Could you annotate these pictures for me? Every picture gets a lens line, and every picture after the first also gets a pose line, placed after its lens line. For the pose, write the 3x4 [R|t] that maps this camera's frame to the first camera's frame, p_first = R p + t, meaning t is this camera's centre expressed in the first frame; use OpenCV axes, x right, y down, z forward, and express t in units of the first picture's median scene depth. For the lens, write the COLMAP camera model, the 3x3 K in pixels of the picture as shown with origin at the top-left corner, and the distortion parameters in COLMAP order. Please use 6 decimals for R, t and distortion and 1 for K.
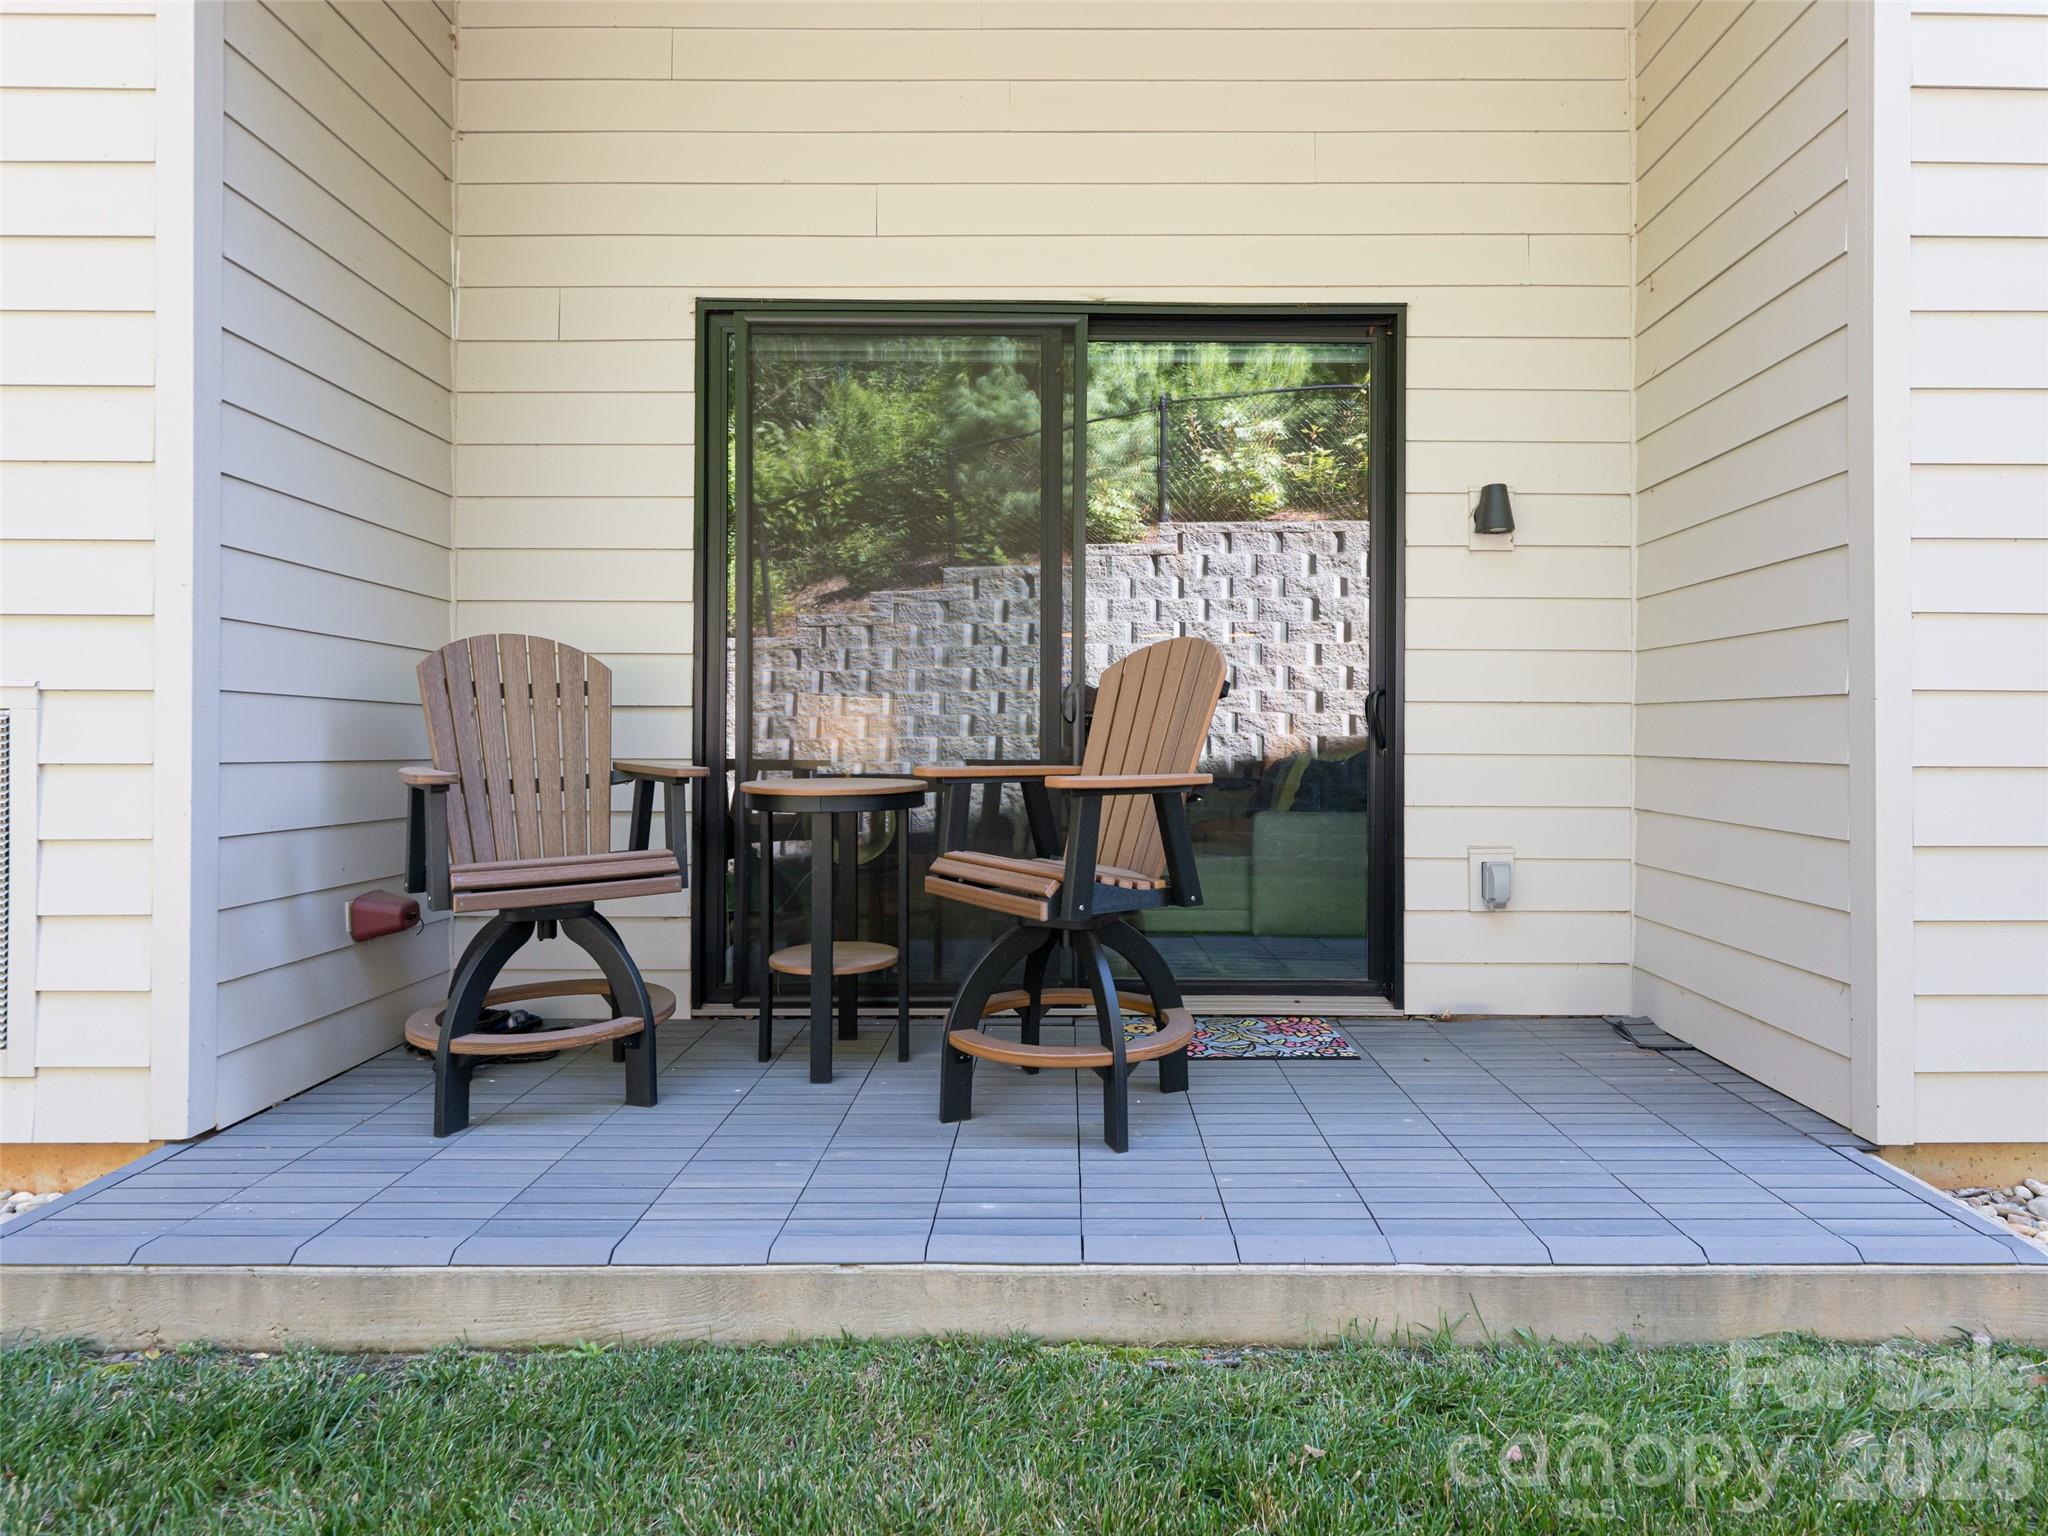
lens RADIAL K [[1132.5, 0, 1039.7], [0, 1132.5, 749.5], [0, 0, 1]] dist [0.000664, 0.000163]
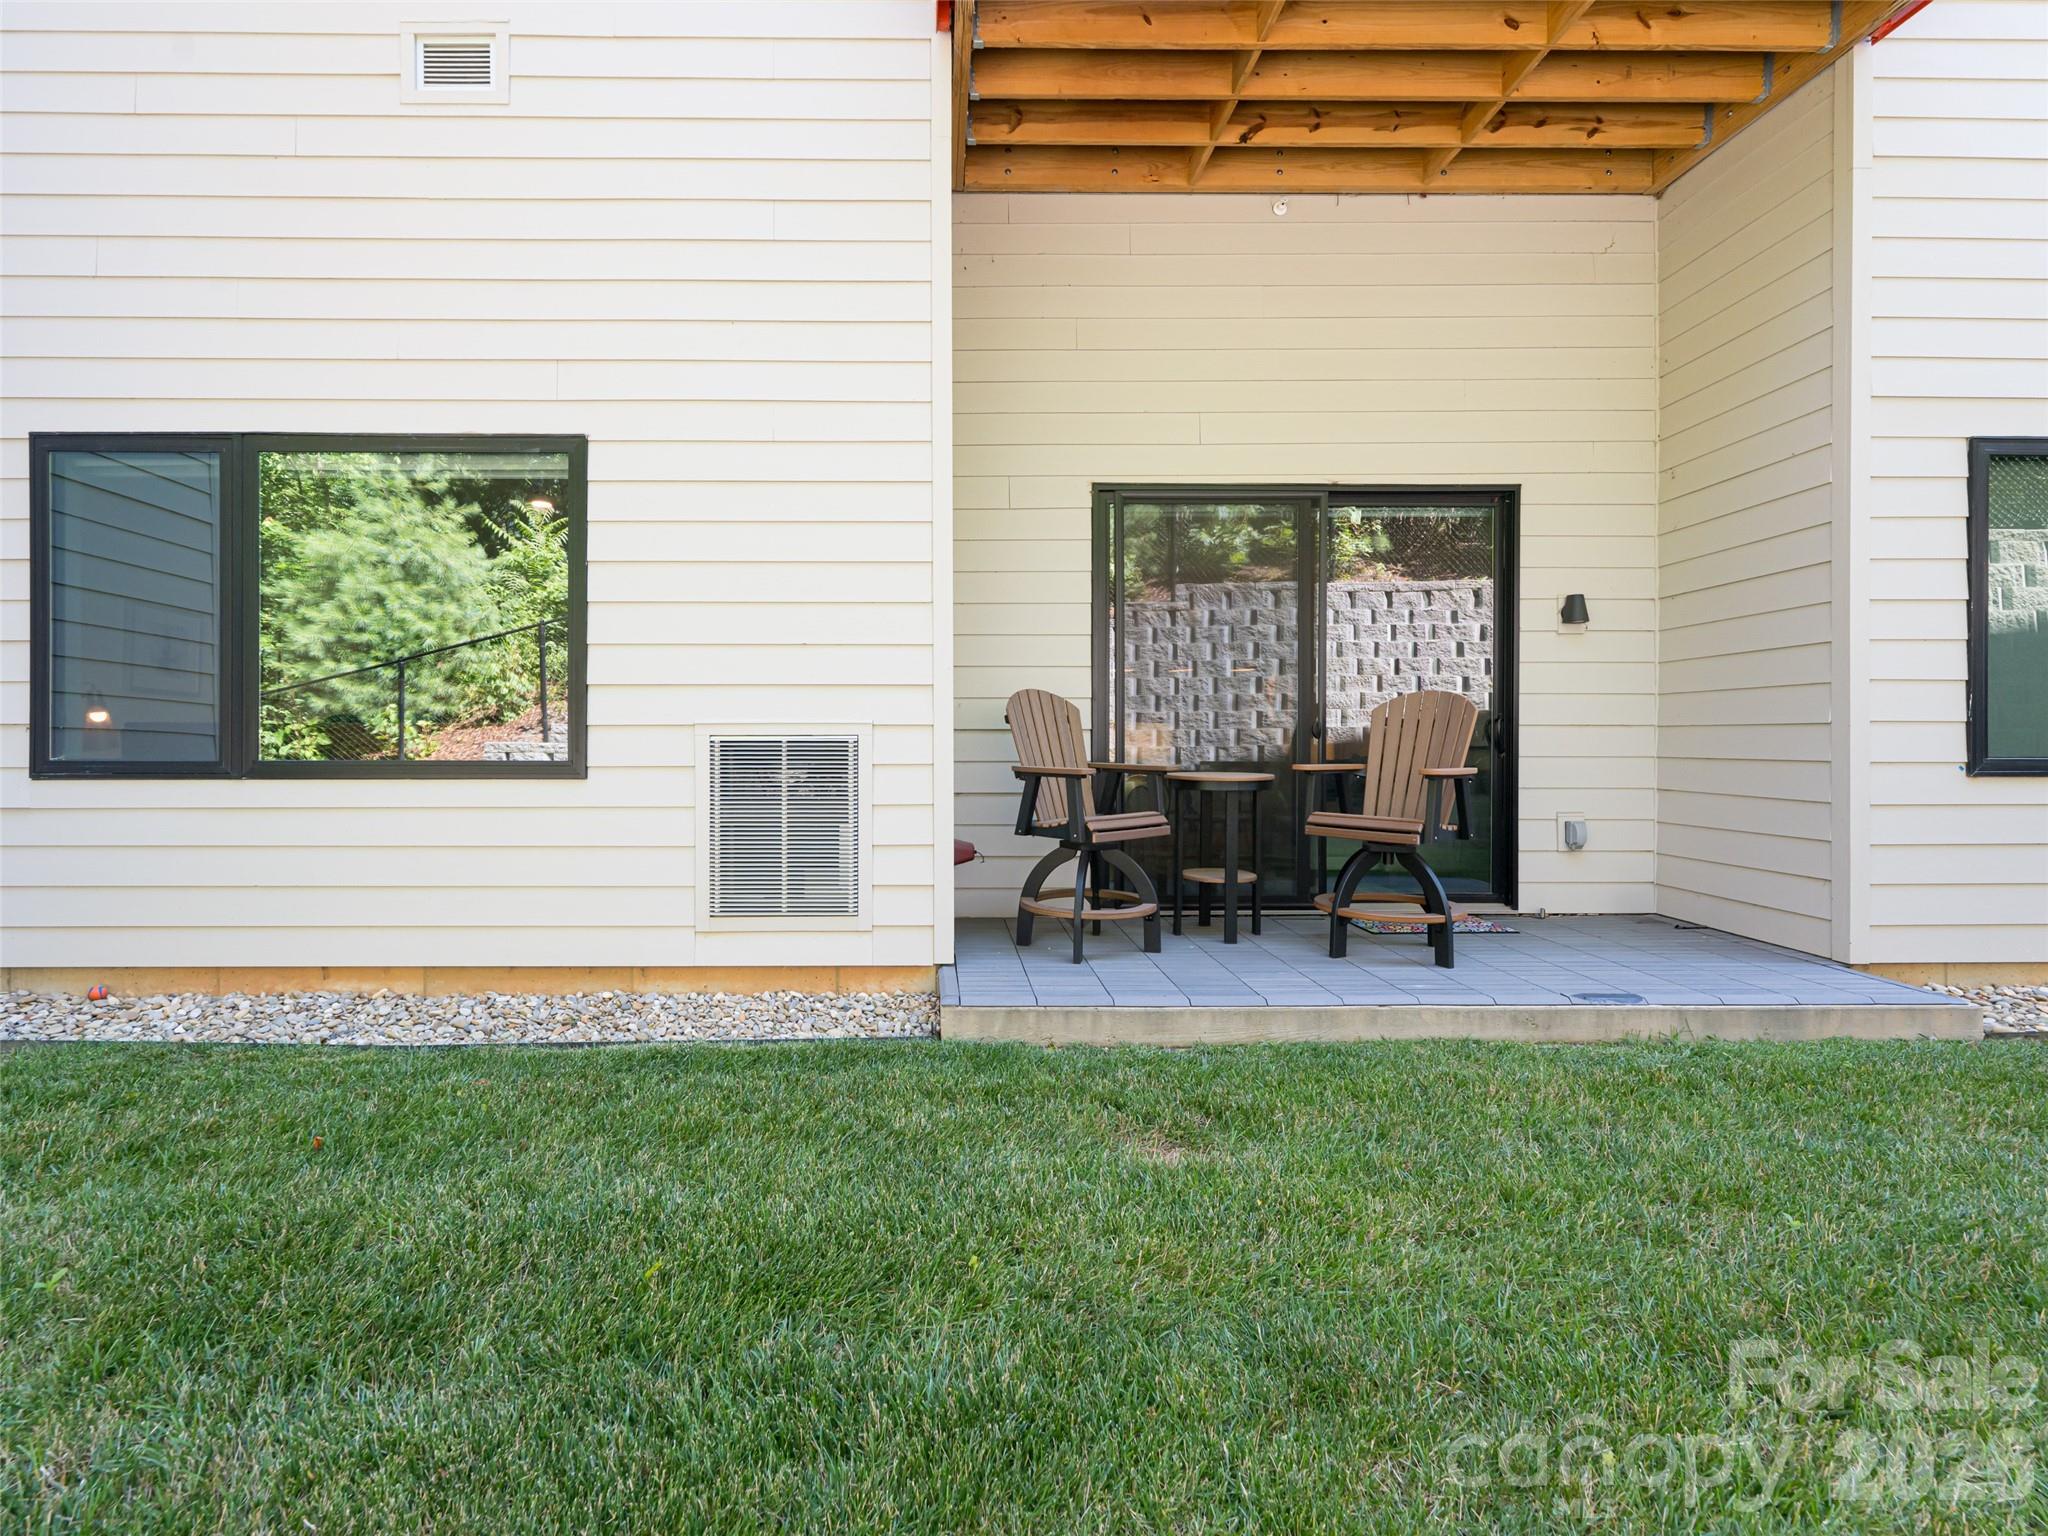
lens RADIAL K [[905.2, 0, 1003.3], [0, 905.2, 761.5], [0, 0, 1]] dist [-0.000780, 0.000440]
pose [[0.999990, -0.003691, 0.002550, -0.438155], [0.003673, 0.999969, 0.007033, -0.000771], [-0.002576, -0.007024, 0.999972, -0.323701]]
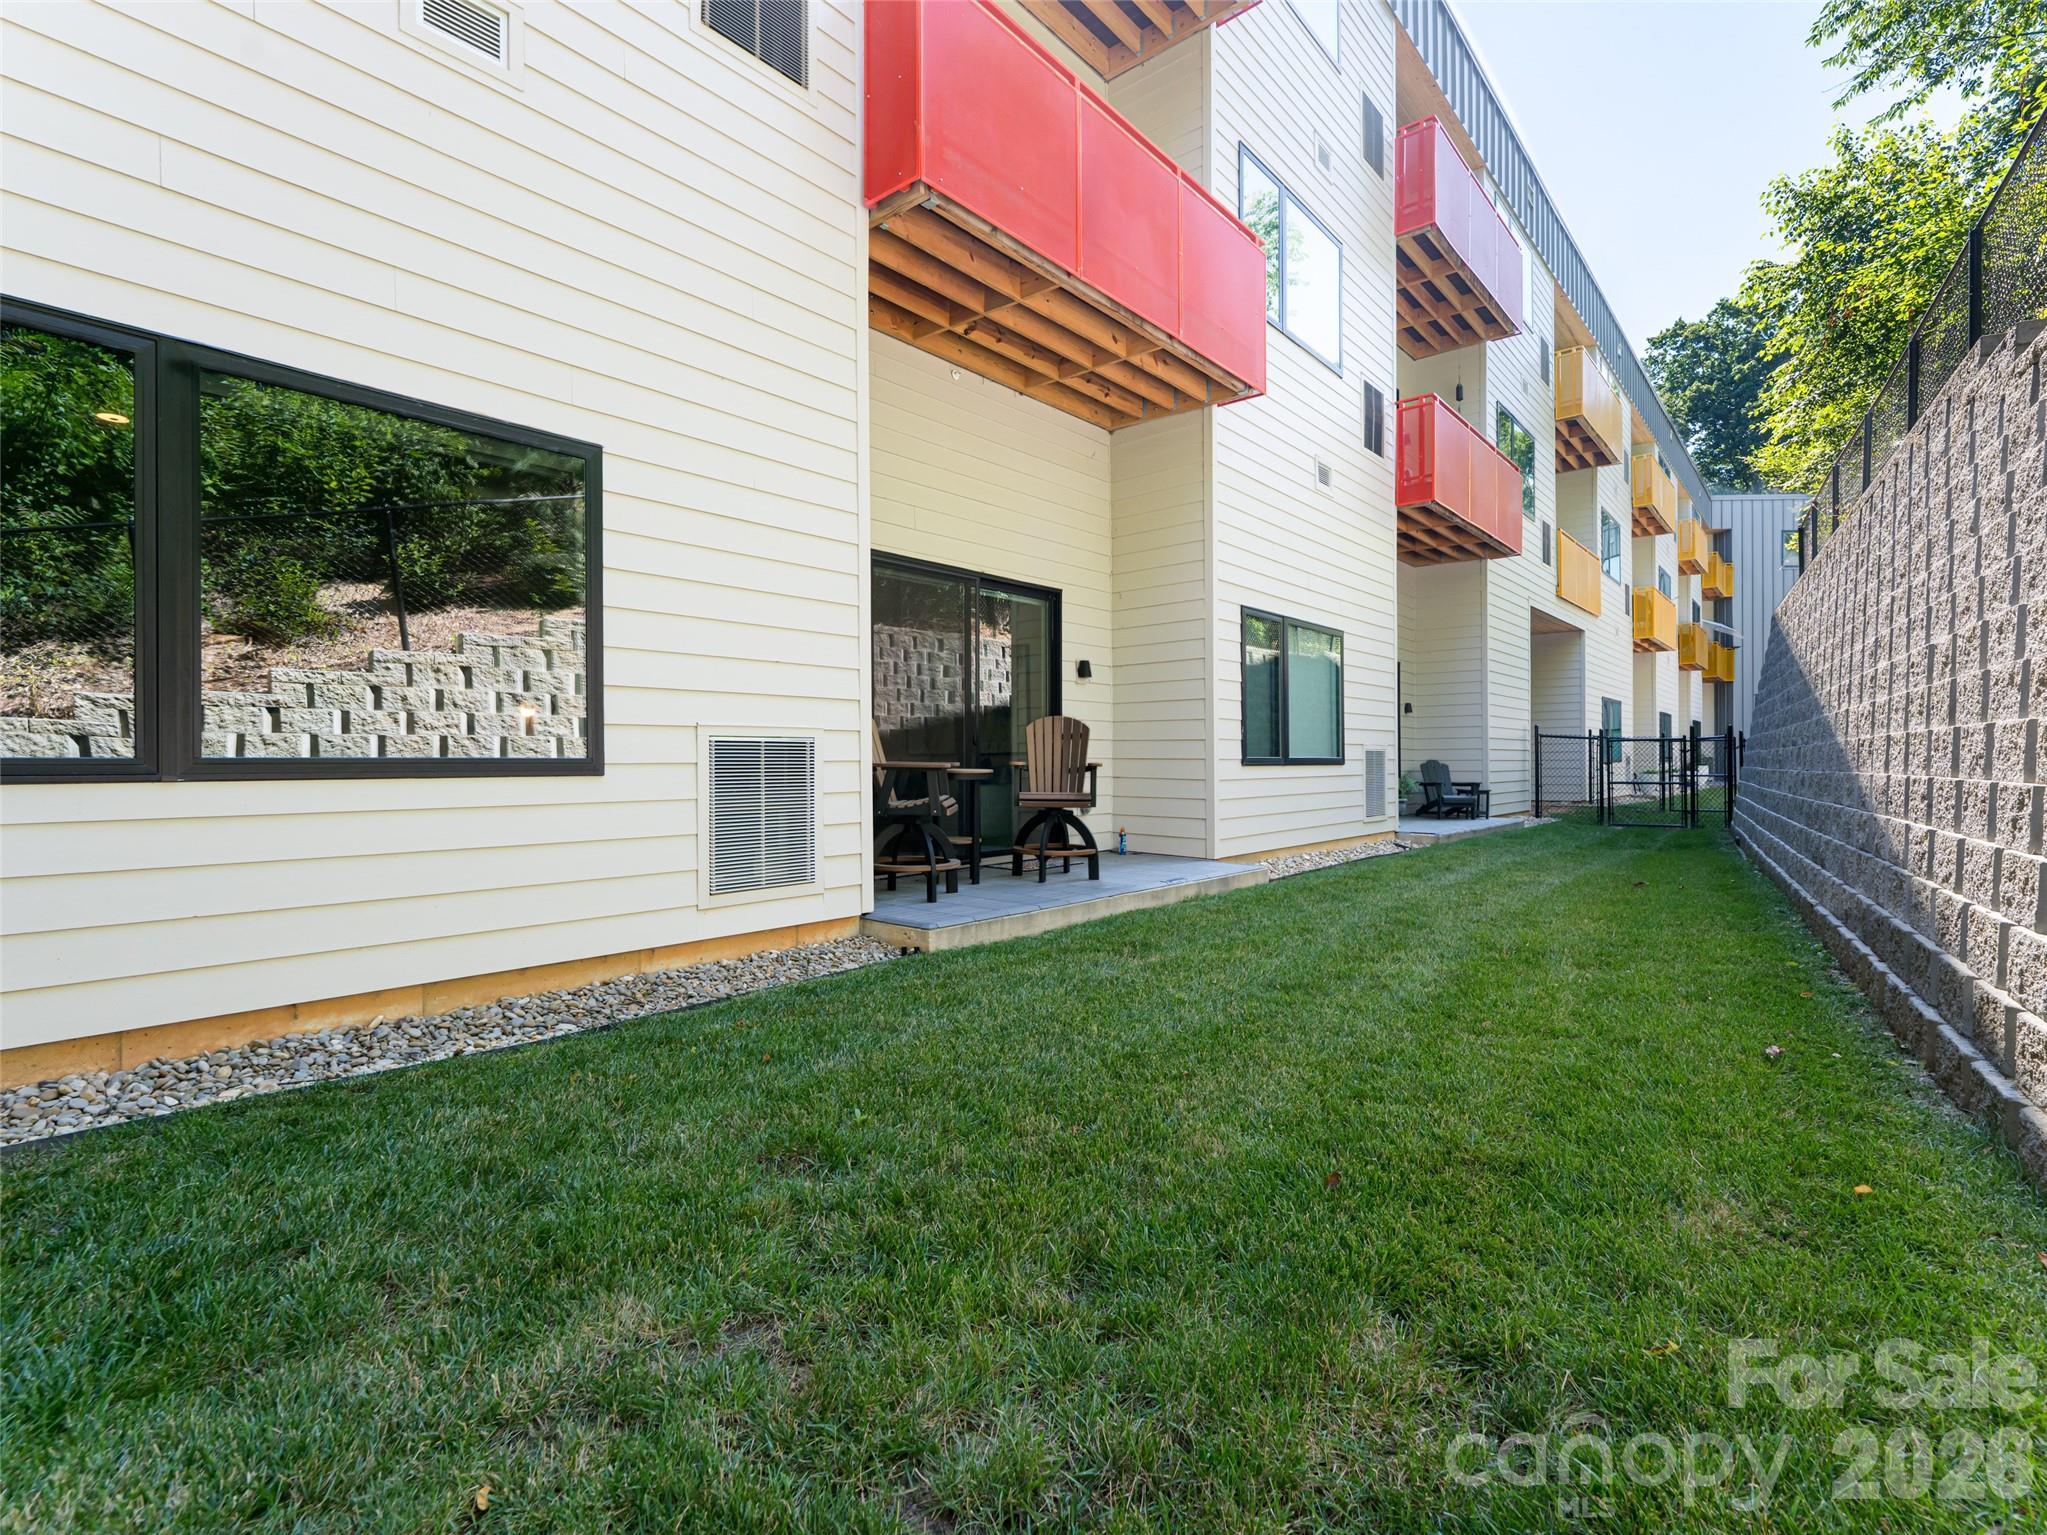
lens RADIAL K [[888.3, 0, 1015.6], [0, 888.3, 765.9], [0, 0, 1]] dist [0.001766, 0.000013]
pose [[0.689115, -0.010067, 0.724582, -1.286337], [0.005988, 0.999948, 0.008198, 0.006854], [-0.724627, -0.001311, 0.689140, -0.372506]]
